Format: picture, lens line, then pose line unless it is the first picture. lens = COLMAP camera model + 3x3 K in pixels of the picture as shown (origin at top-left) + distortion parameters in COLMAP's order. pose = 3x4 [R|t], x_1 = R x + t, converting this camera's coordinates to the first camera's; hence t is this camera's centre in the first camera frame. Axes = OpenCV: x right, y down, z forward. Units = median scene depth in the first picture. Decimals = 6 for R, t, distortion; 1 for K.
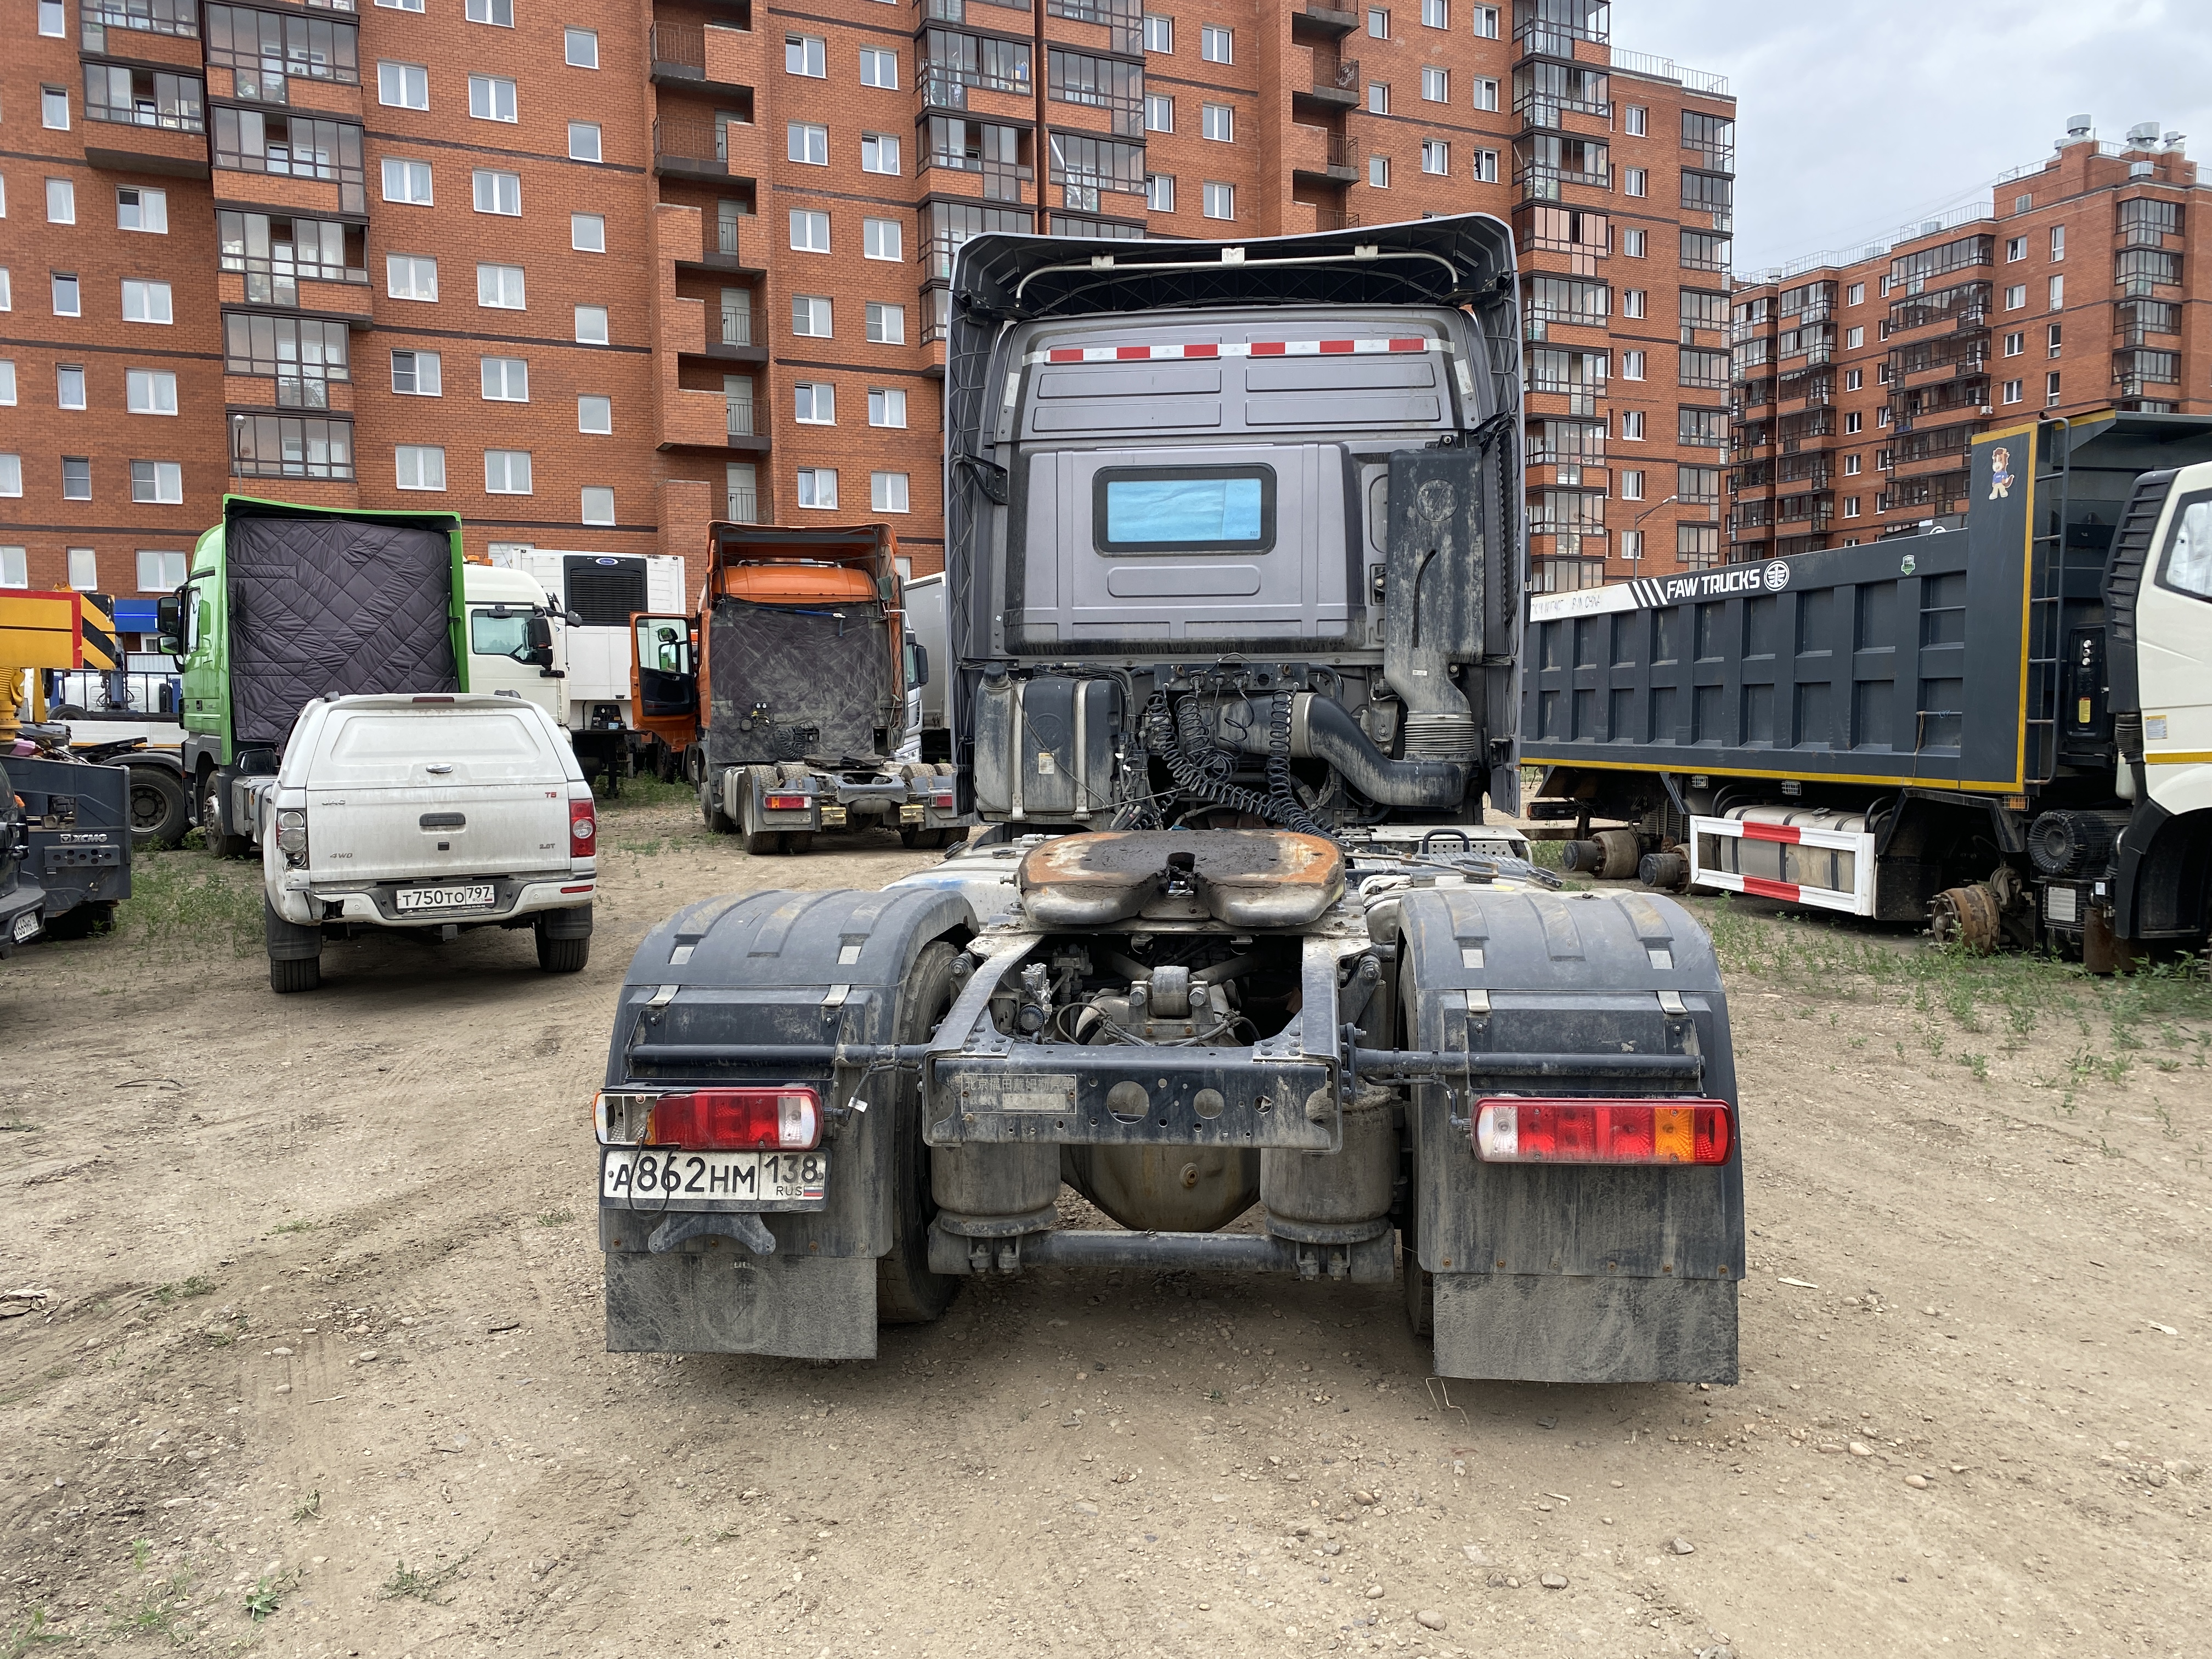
lens RADIAL K [[1720.3, 0, 1104.8], [0, 1720.3, 842.8], [0, 0, 1]] dist [0.002293, 0.180993]
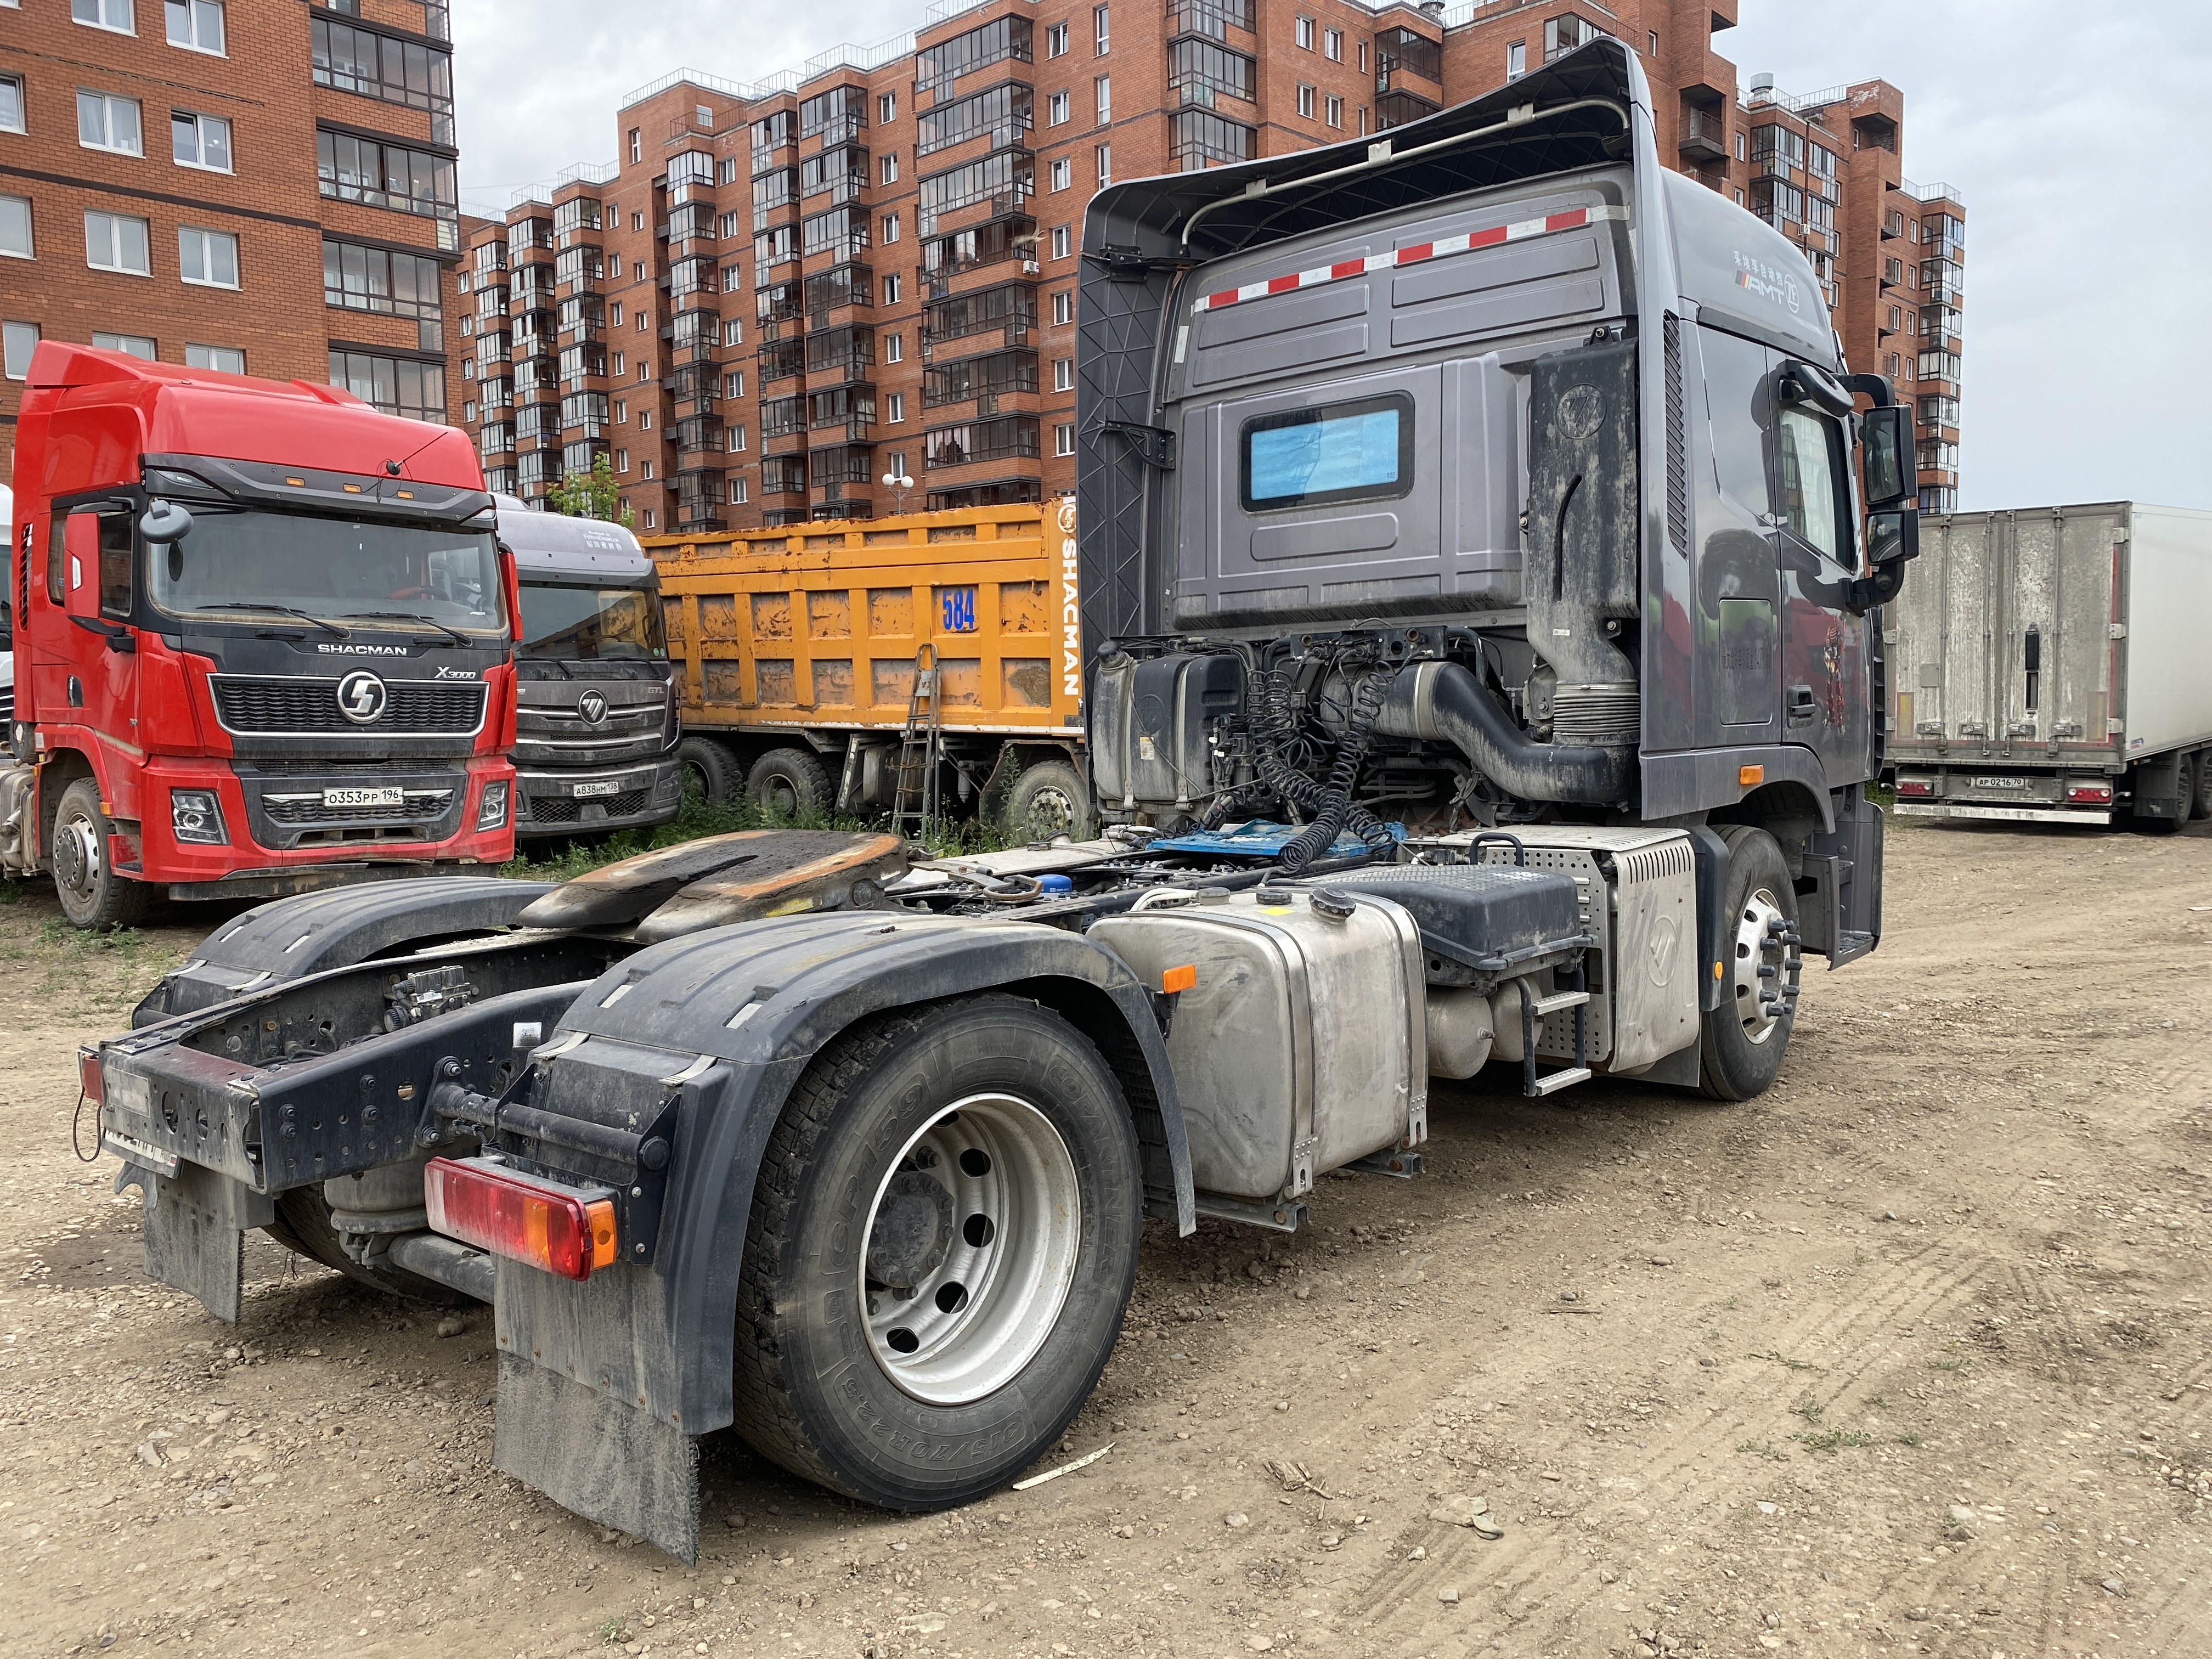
lens RADIAL K [[1691.0, 0, 1106.0], [0, 1691.0, 829.5], [0, 0, 1]] dist [0.002822, -0.003552]
pose [[0.814688, 0.026378, -0.579300, 0.462638], [-0.024082, 0.999642, 0.011652, -0.012548], [0.579400, 0.004458, 0.815031, 0.245969]]
